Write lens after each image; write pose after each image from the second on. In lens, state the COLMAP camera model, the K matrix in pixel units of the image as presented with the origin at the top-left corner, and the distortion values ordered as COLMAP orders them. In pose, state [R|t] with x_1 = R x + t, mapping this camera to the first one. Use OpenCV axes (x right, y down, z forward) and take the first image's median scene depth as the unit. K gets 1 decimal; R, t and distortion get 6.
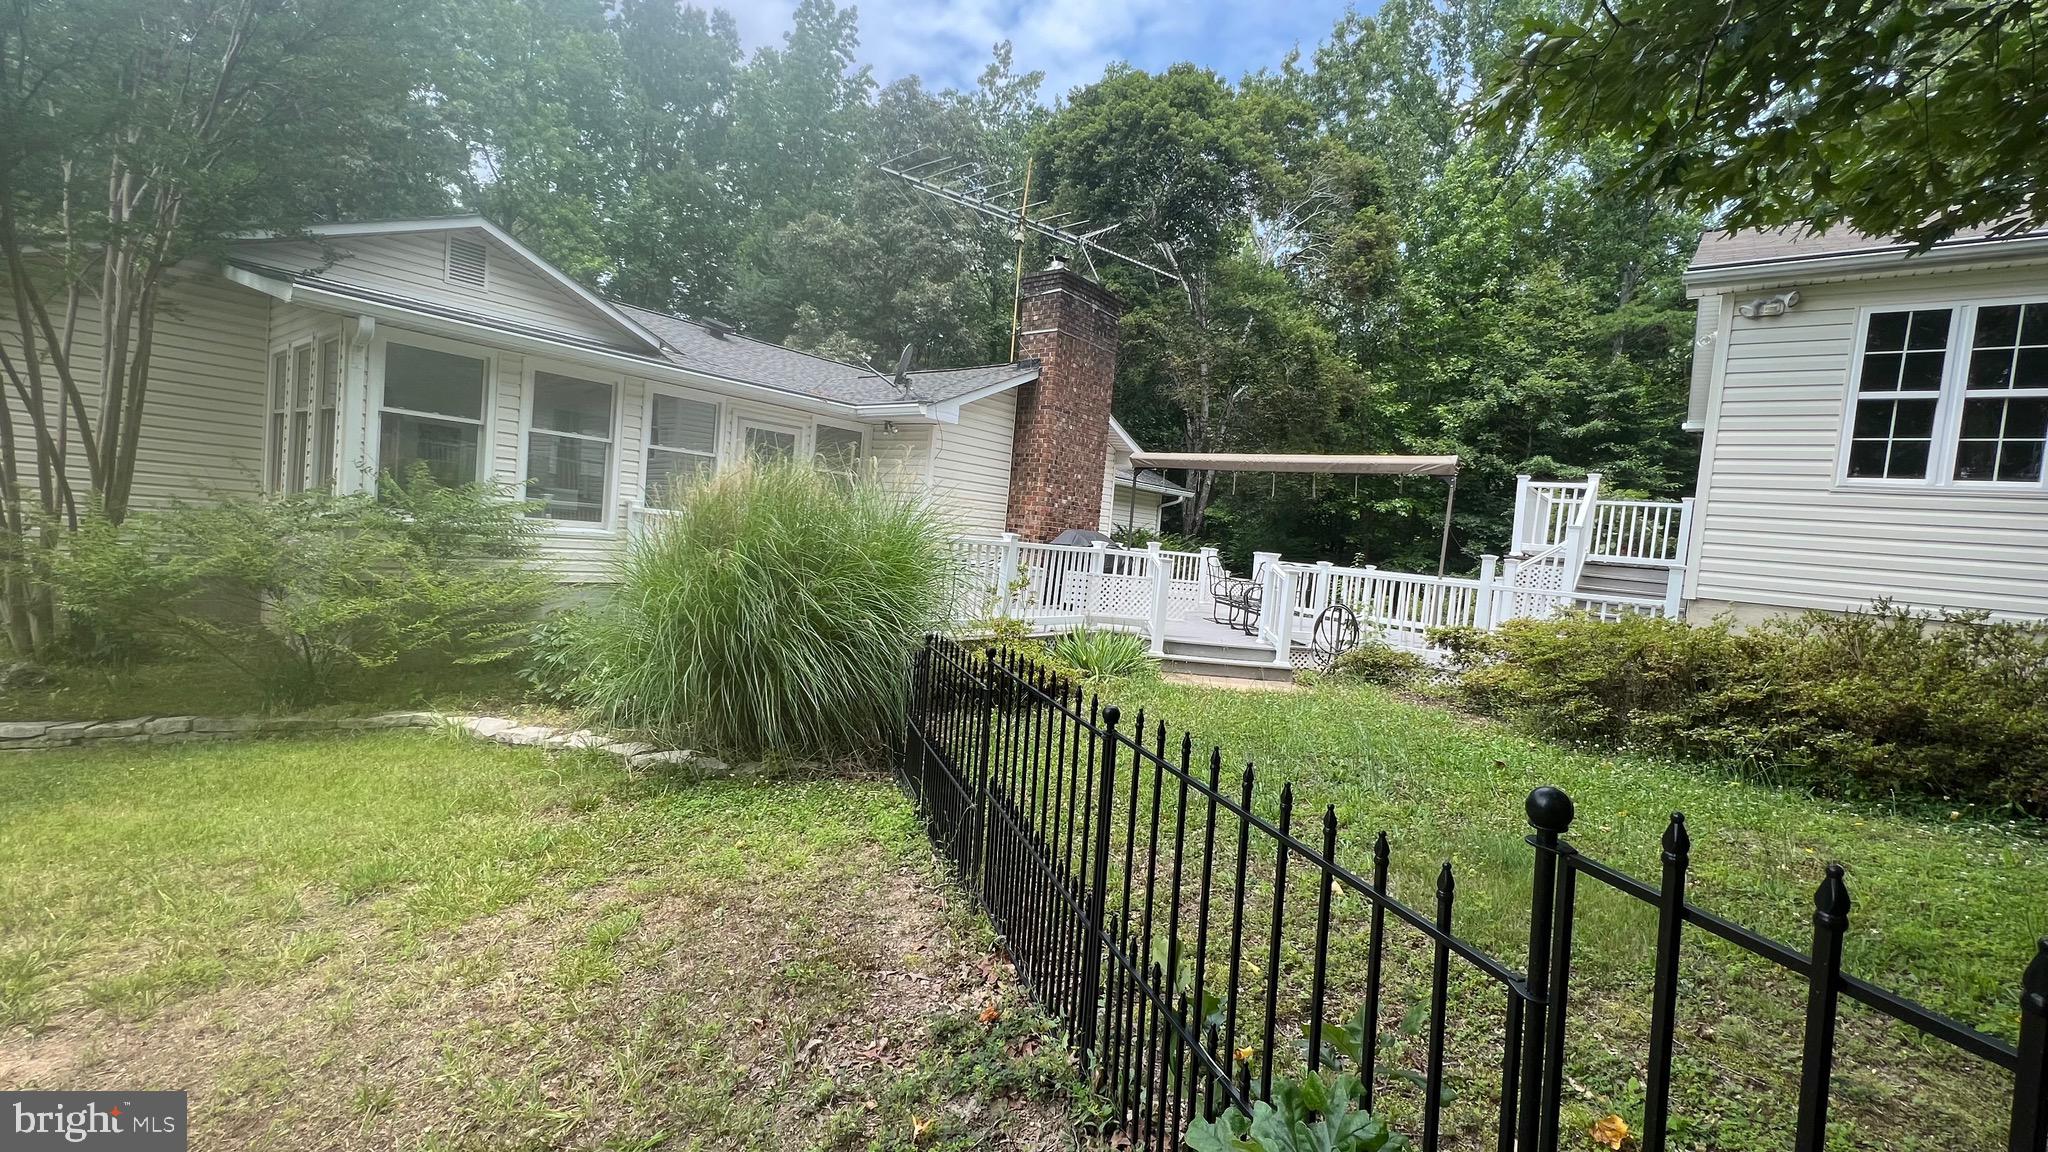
lens RADIAL K [[813.9, 0, 1028.1], [0, 813.9, 571.8], [0, 0, 1]] dist [0.001834, -0.000446]
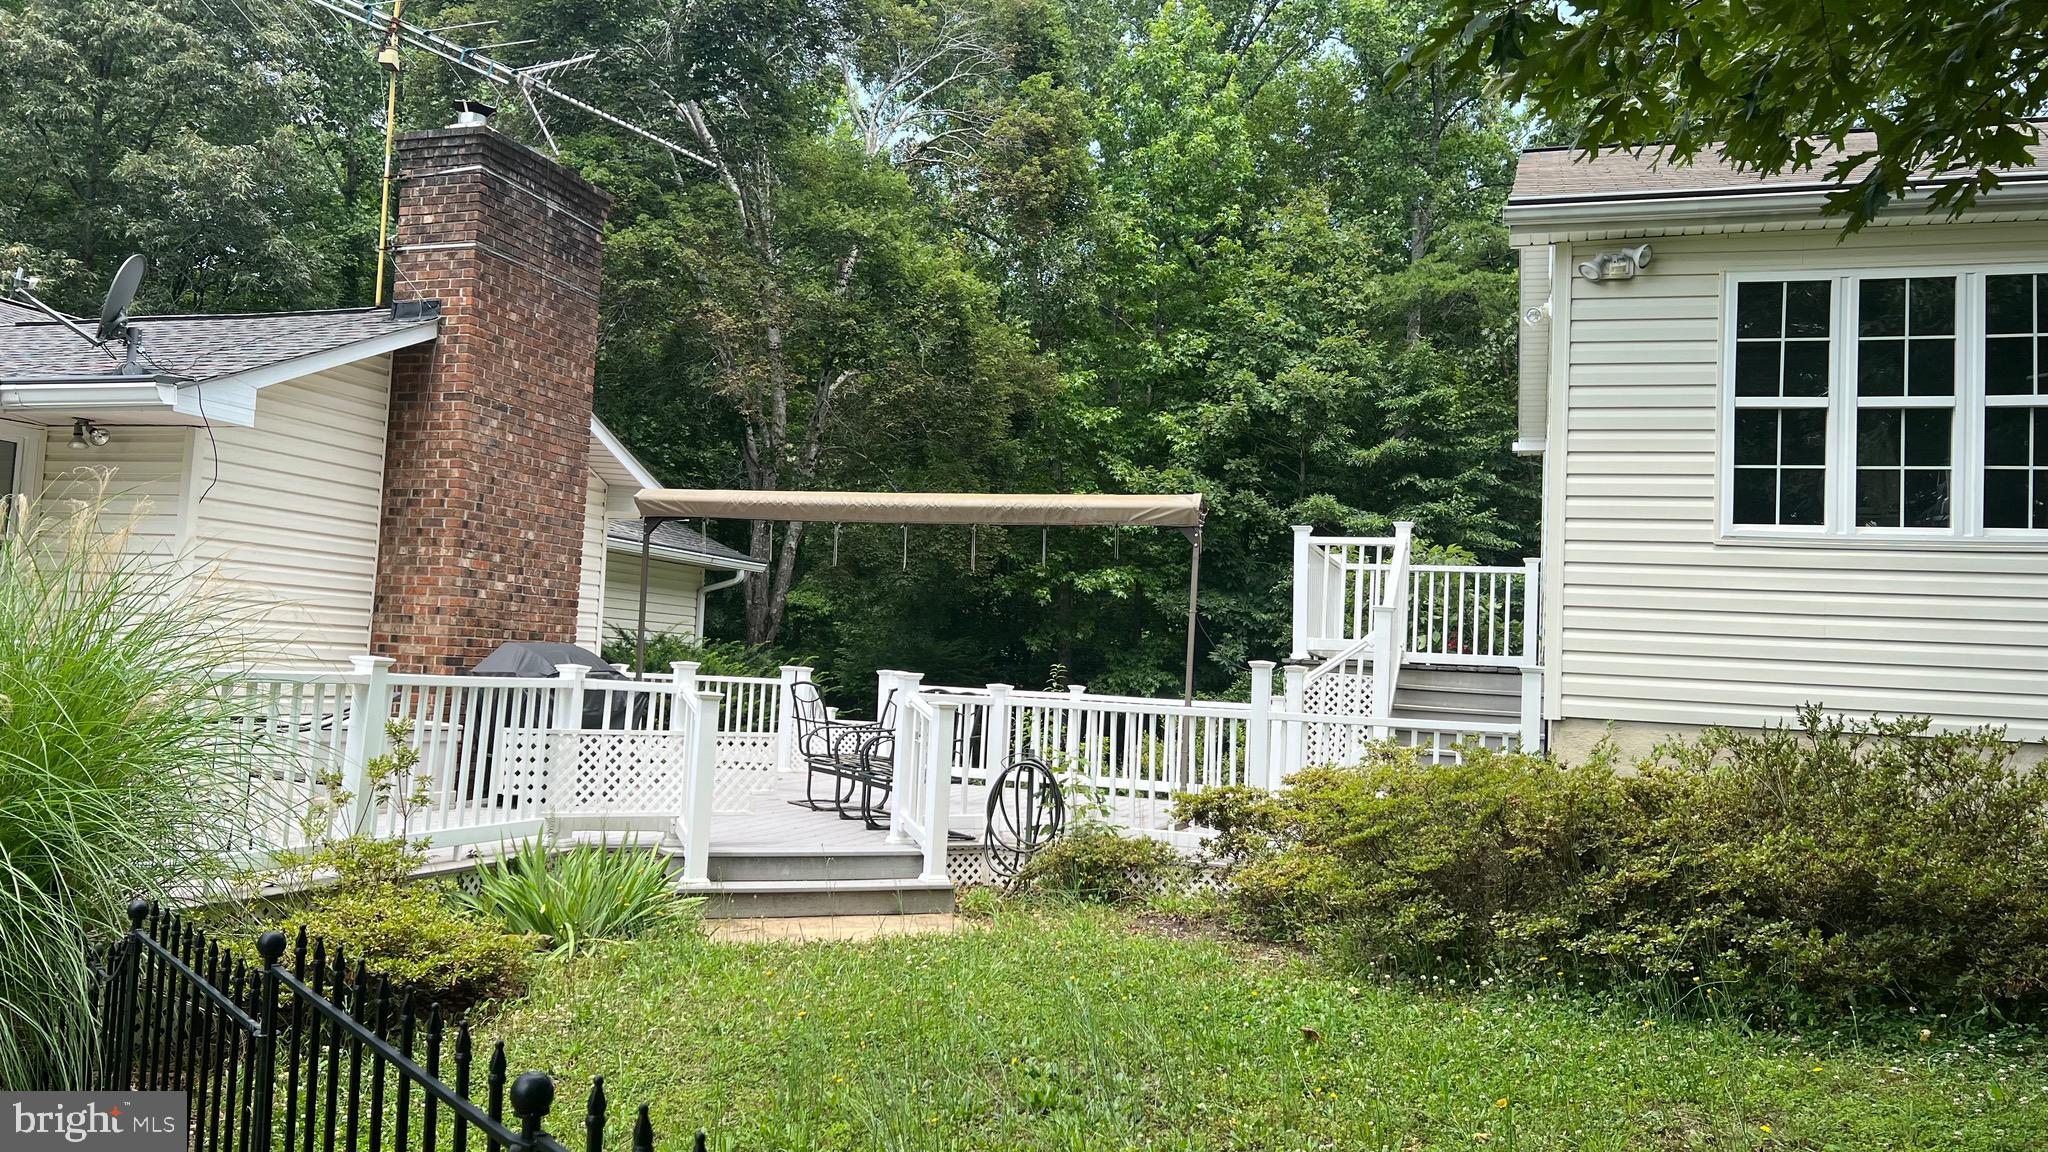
lens RADIAL K [[1520.6, 0, 1010.6], [0, 1520.6, 573.9], [0, 0, 1]] dist [0.022180, -0.010470]
pose [[0.936221, -0.019875, 0.350851, 0.010245], [0.051615, 0.995348, -0.081348, -0.002331], [-0.347602, 0.094269, 0.932891, 0.026546]]
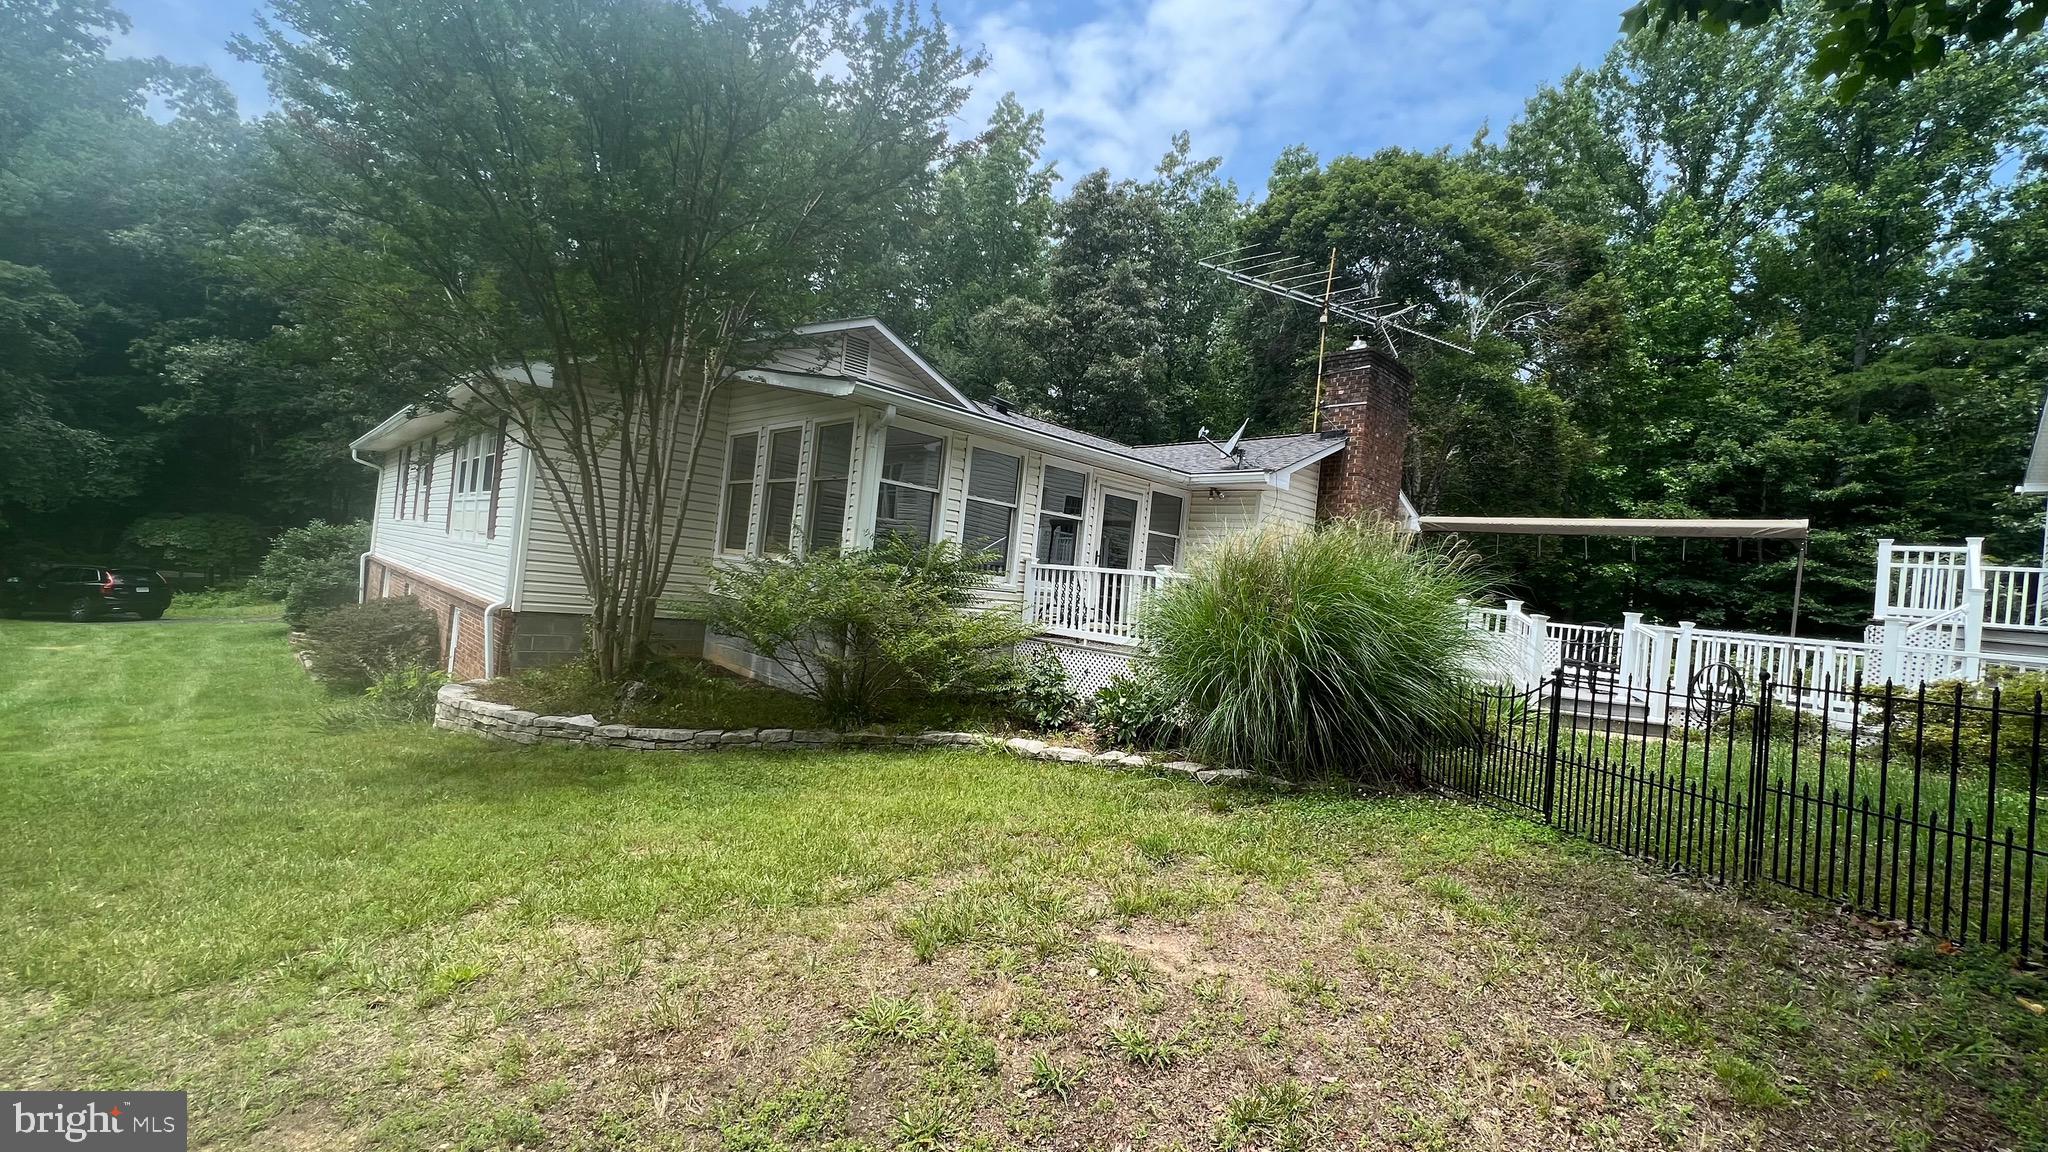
lens RADIAL K [[813.9, 0, 1025.6], [0, 813.9, 573.8], [0, 0, 1]] dist [0.001834, -0.000446]
pose [[0.992395, 0.008904, -0.122775, -0.265982], [-0.018048, 0.997127, -0.073566, 0.013992], [0.121767, 0.075222, 0.989704, -0.097141]]
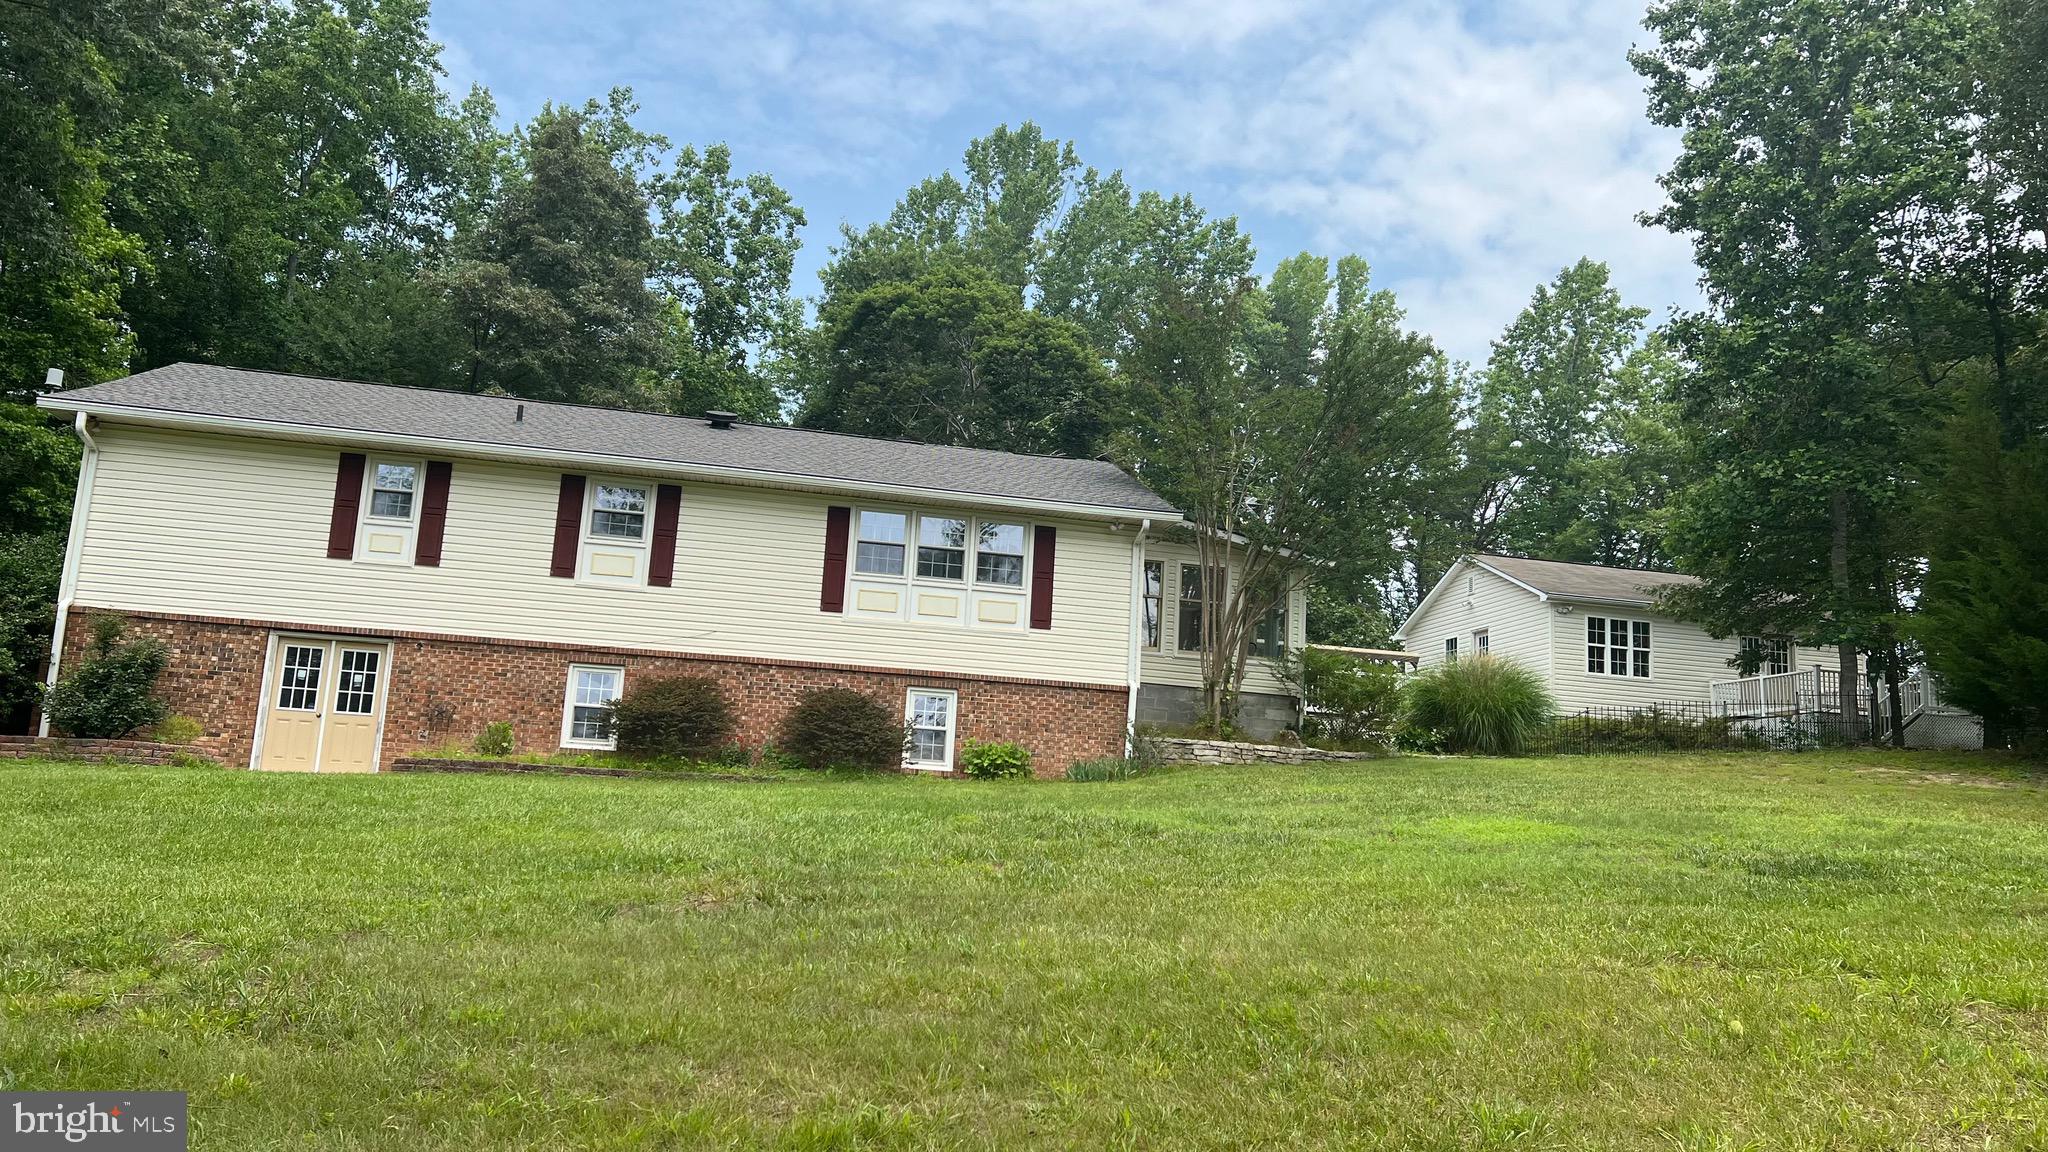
lens RADIAL K [[1520.6, 0, 1021.7], [0, 1520.6, 569.5], [0, 0, 1]] dist [0.022180, -0.010470]
pose [[0.647118, 0.078331, 0.758355, -2.369323], [0.041645, 0.989591, -0.137751, 0.099776], [-0.761251, 0.120723, 0.637121, -0.516668]]
